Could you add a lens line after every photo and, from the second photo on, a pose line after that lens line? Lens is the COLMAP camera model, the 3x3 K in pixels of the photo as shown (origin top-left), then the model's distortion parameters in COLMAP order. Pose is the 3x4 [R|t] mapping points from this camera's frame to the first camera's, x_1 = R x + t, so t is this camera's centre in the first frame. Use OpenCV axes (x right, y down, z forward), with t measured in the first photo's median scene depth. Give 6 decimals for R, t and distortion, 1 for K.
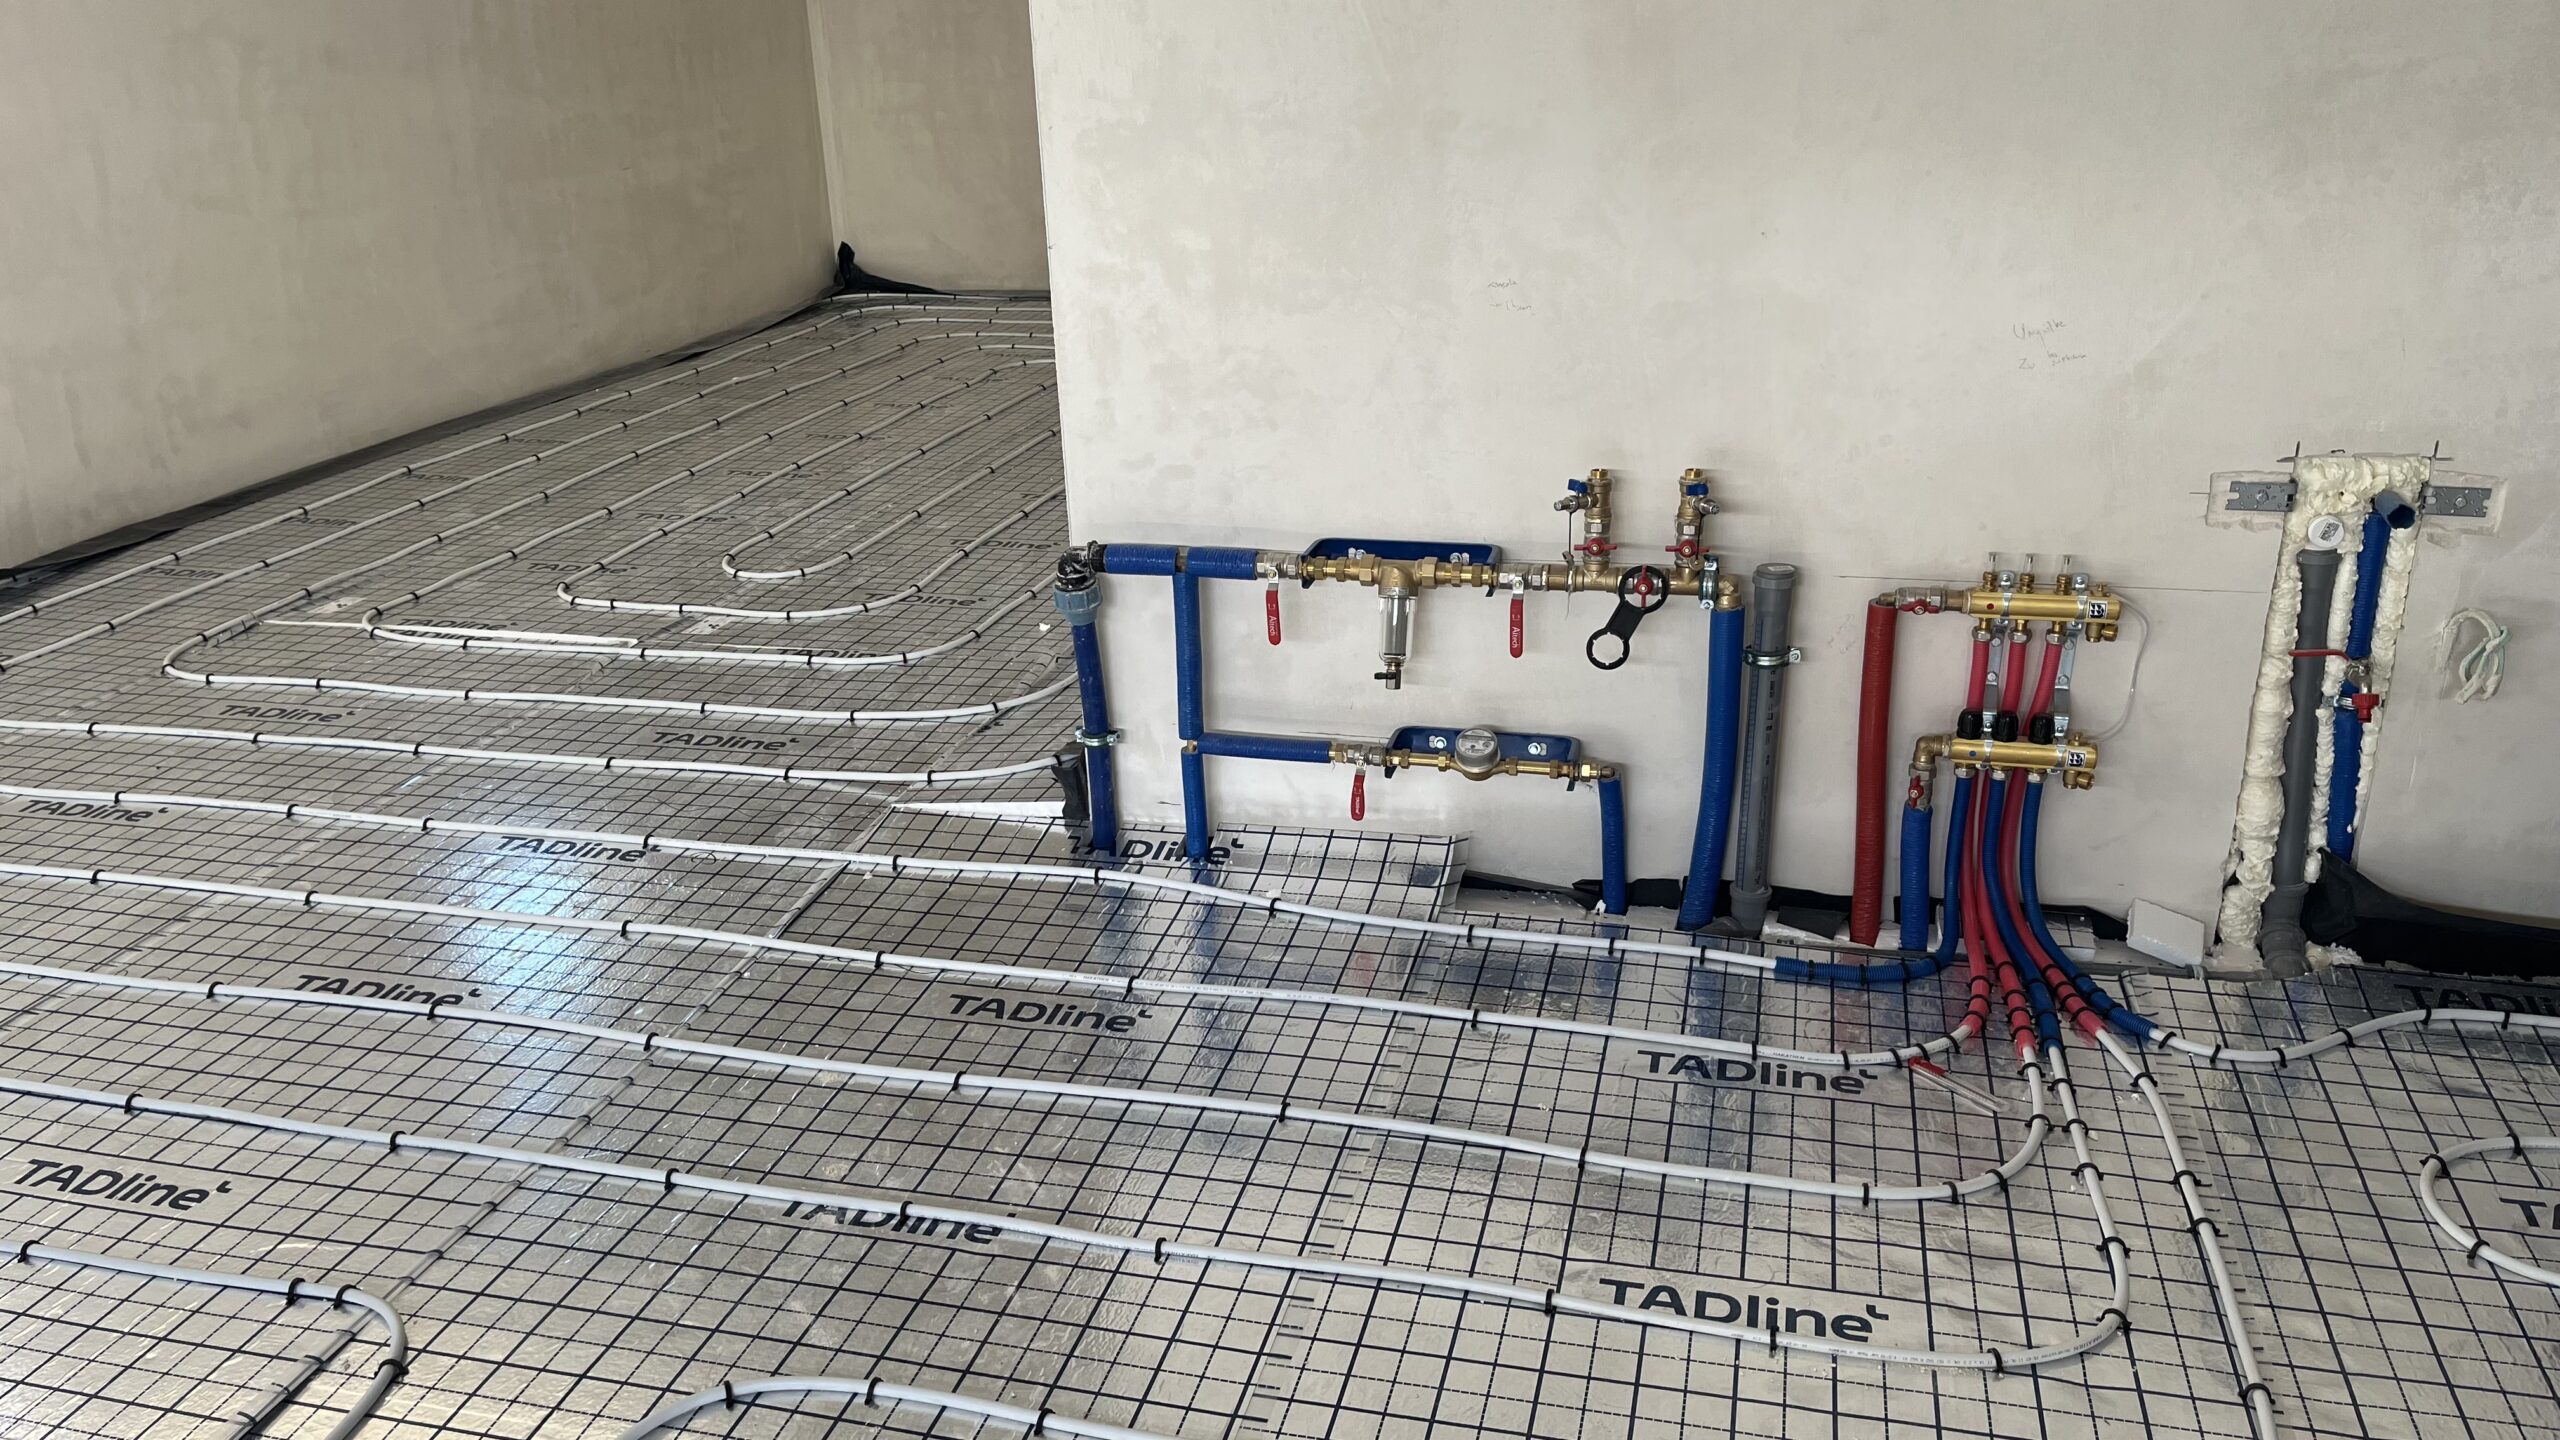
lens RADIAL K [[1948.0, 0, 1259.8], [0, 1948.0, 723.1], [0, 0, 1]] dist [0.052701, -0.058781]
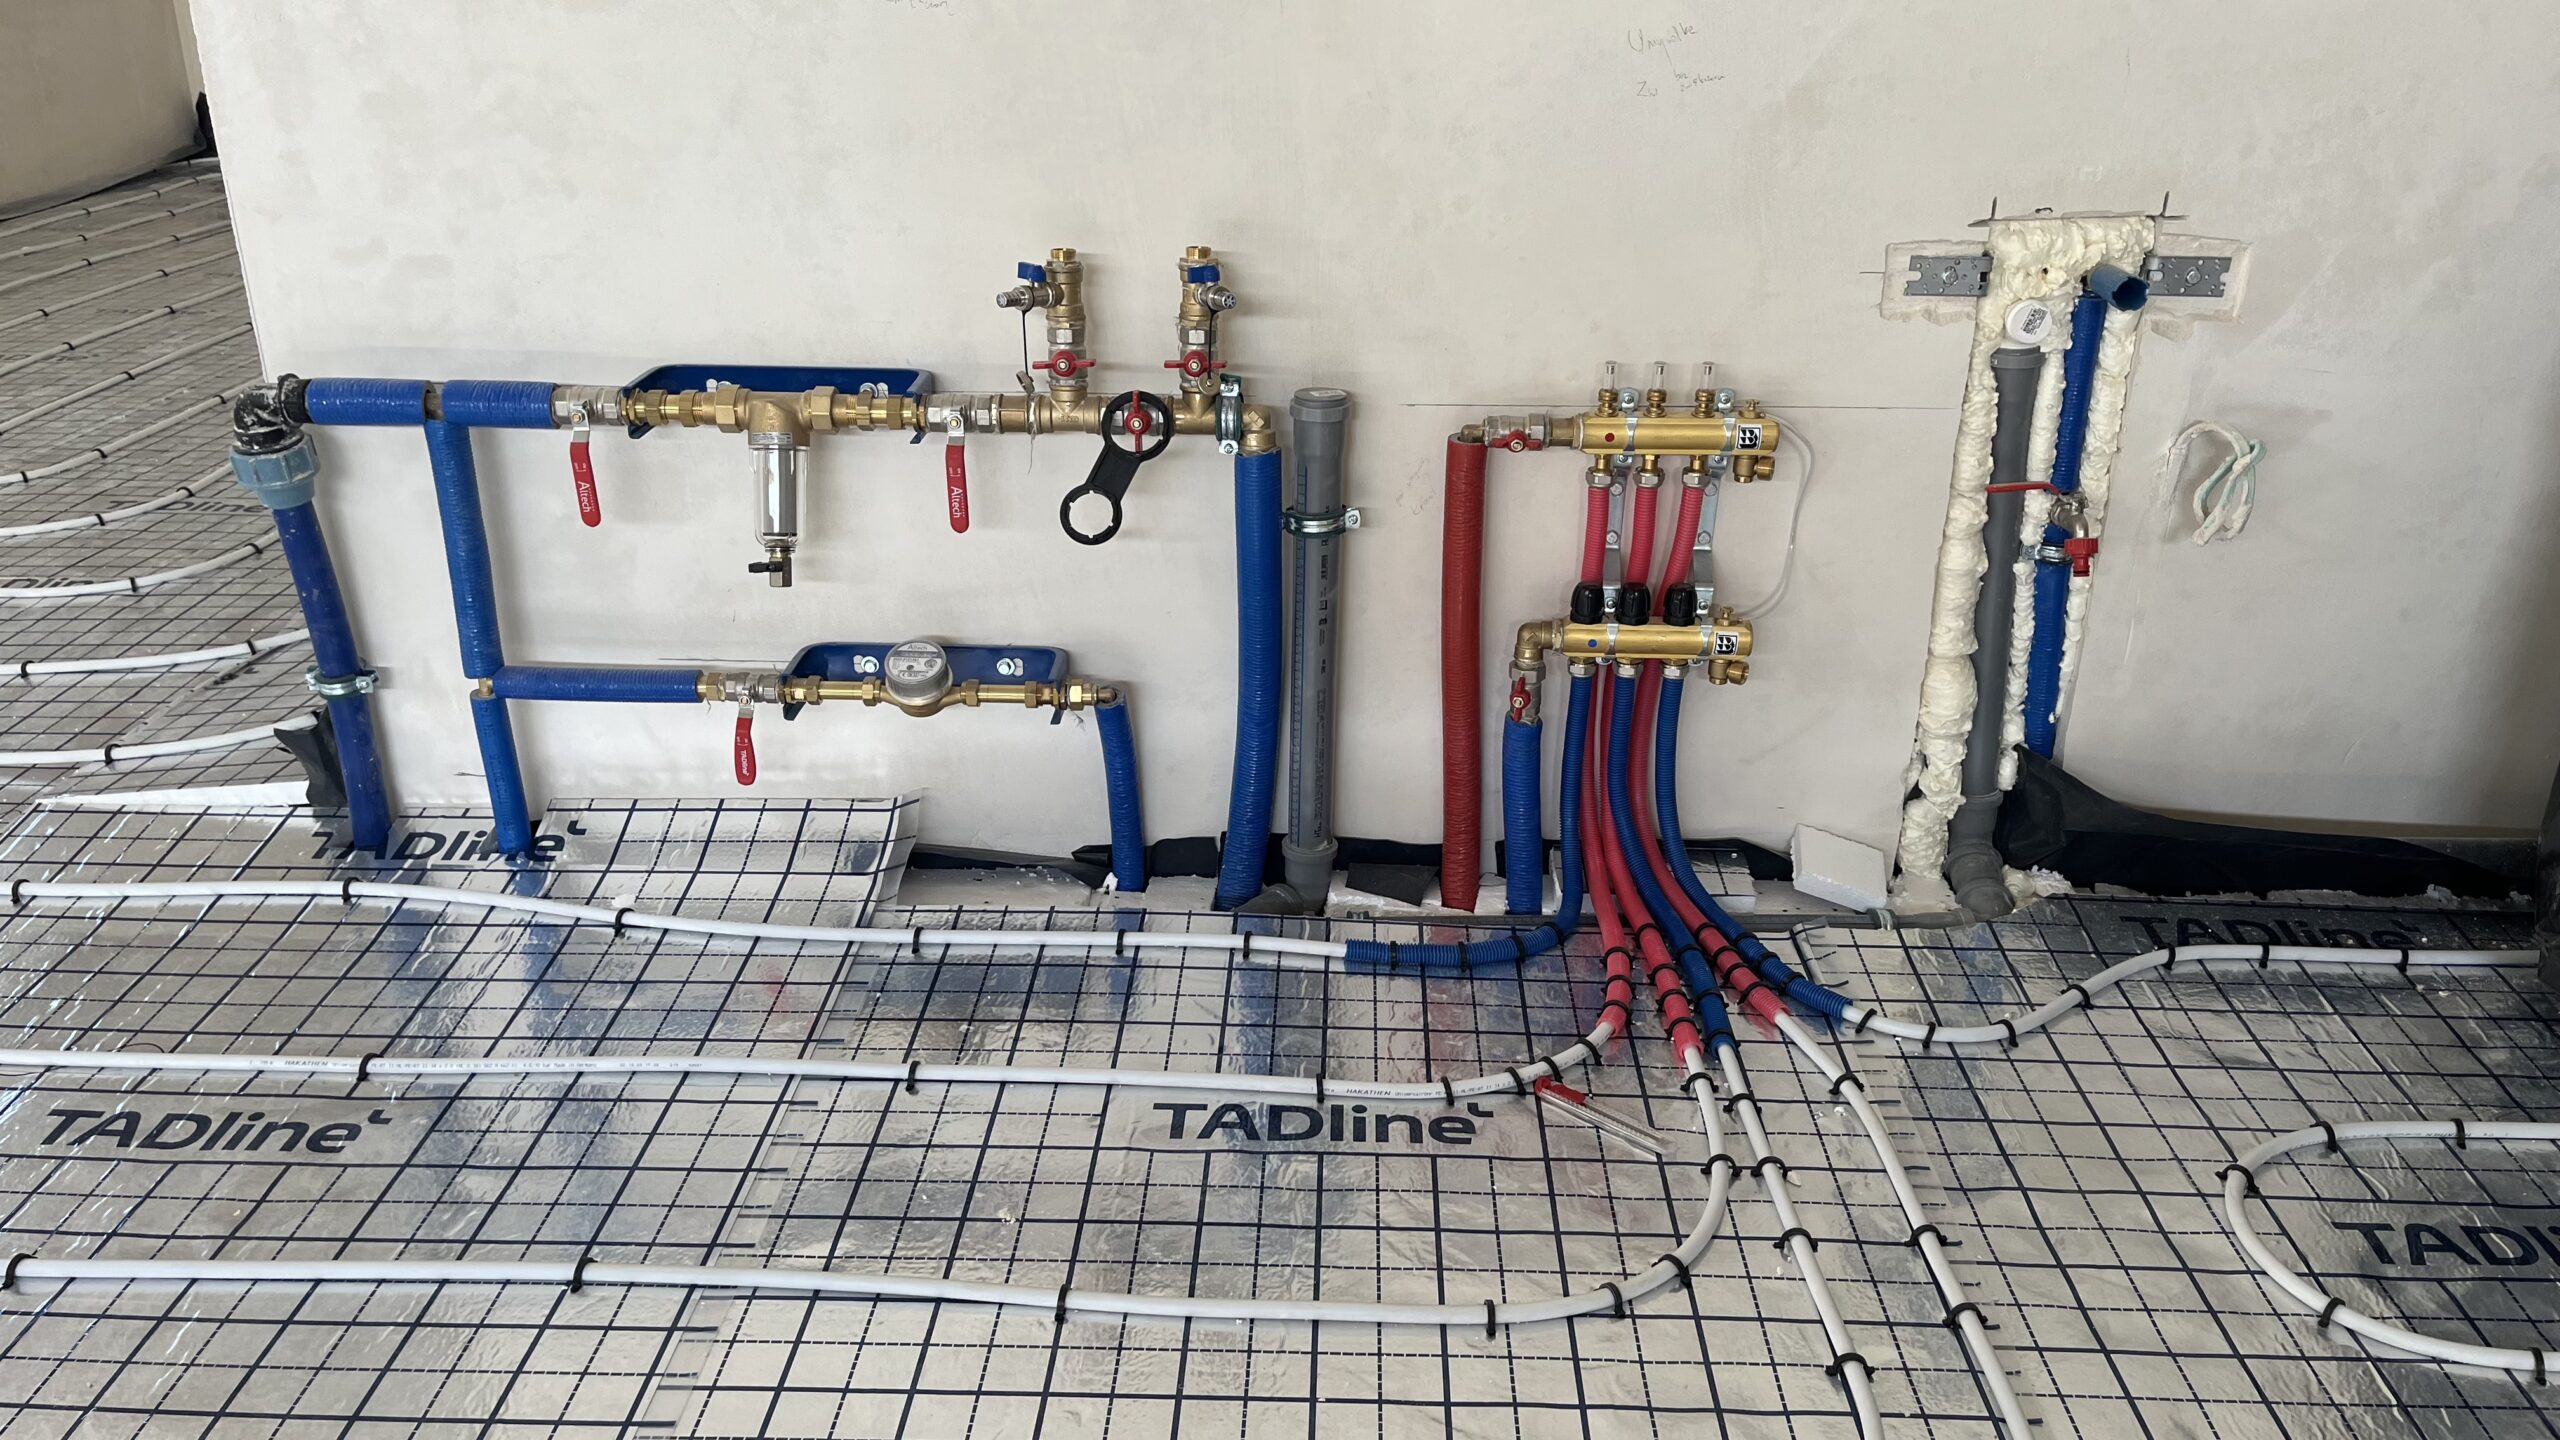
lens RADIAL K [[1948.0, 0, 1262.5], [0, 1948.0, 722.2], [0, 0, 1]] dist [0.052701, -0.058781]
pose [[0.975890, -0.053962, 0.211487, 0.088399], [0.046960, 0.998174, 0.037992, 0.011579], [-0.213151, -0.027145, 0.976642, 0.315729]]
